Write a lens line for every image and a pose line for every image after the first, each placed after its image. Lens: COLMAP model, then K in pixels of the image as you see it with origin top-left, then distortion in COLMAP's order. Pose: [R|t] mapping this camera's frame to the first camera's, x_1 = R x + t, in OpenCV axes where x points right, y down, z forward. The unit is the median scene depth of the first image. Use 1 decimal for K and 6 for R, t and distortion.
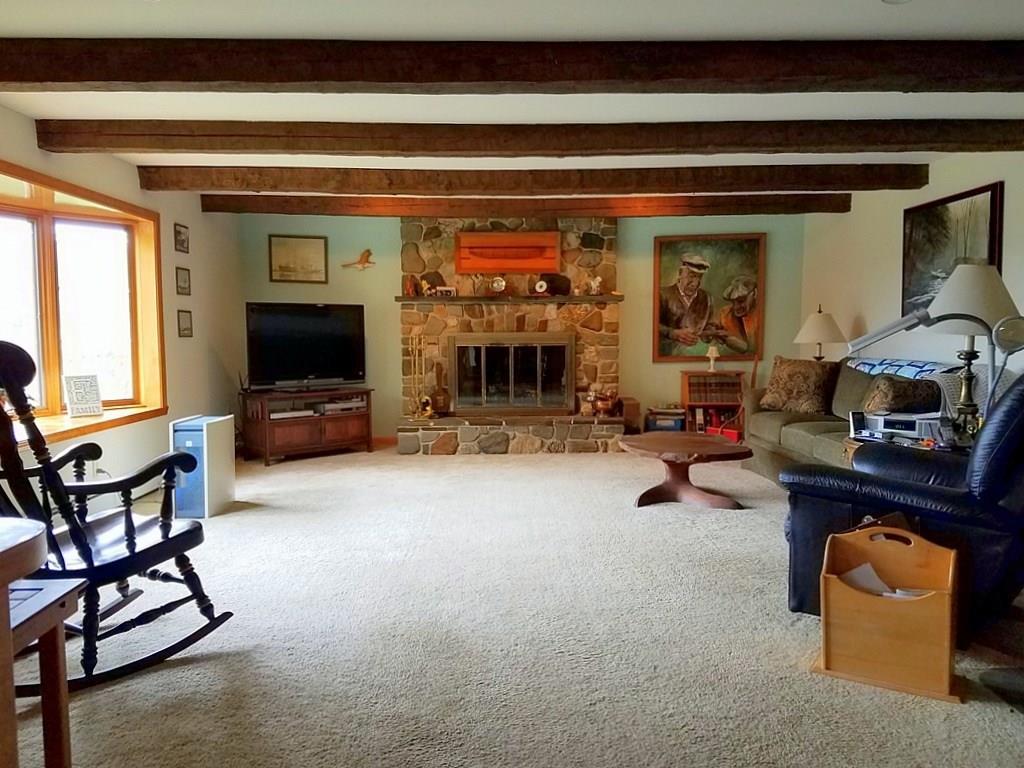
lens RADIAL K [[808.5, 0, 502.9], [0, 808.5, 422.6], [0, 0, 1]] dist [0.139967, -0.176619]
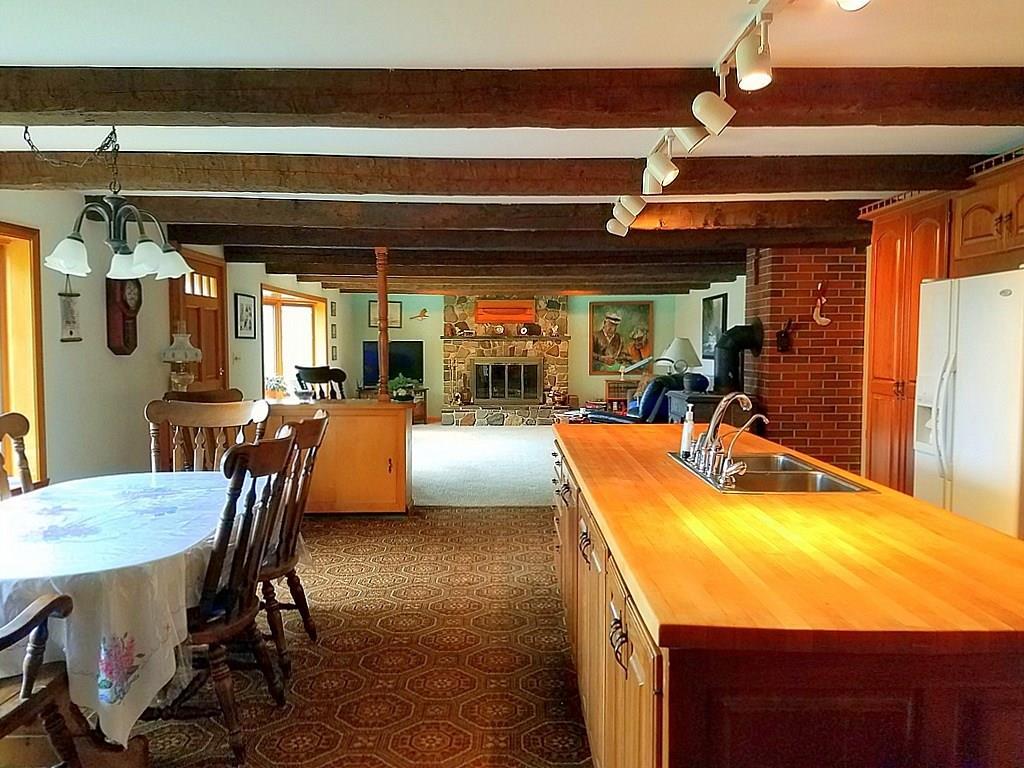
lens RADIAL K [[808.5, 0, 499.2], [0, 808.5, 431.2], [0, 0, 1]] dist [0.139967, -0.176619]
pose [[0.999676, 0.007742, -0.024244, 0.038415], [-0.007781, 0.999969, -0.001540, 0.051494], [0.024231, 0.001729, 0.999705, -0.746180]]
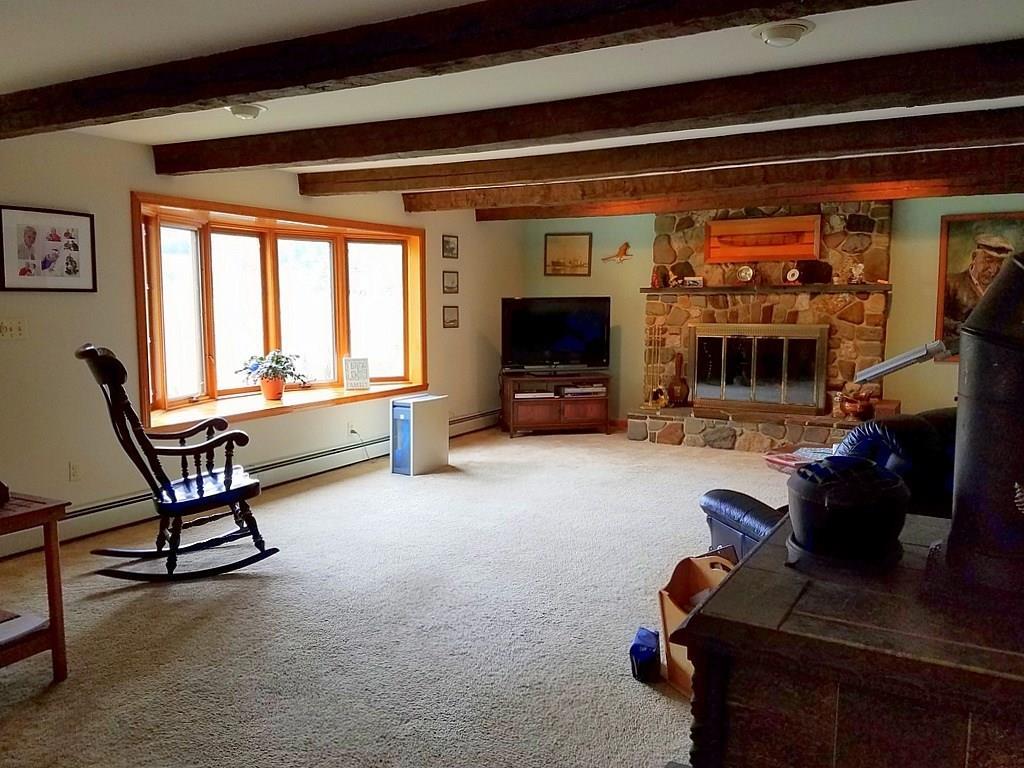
lens RADIAL K [[808.5, 0, 484.7], [0, 808.5, 412.5], [0, 0, 1]] dist [0.139967, -0.176619]
pose [[0.842075, 0.079762, -0.533430, 0.266464], [-0.063023, 0.996781, 0.049558, -0.035121], [0.535665, -0.008113, 0.844391, 0.009165]]
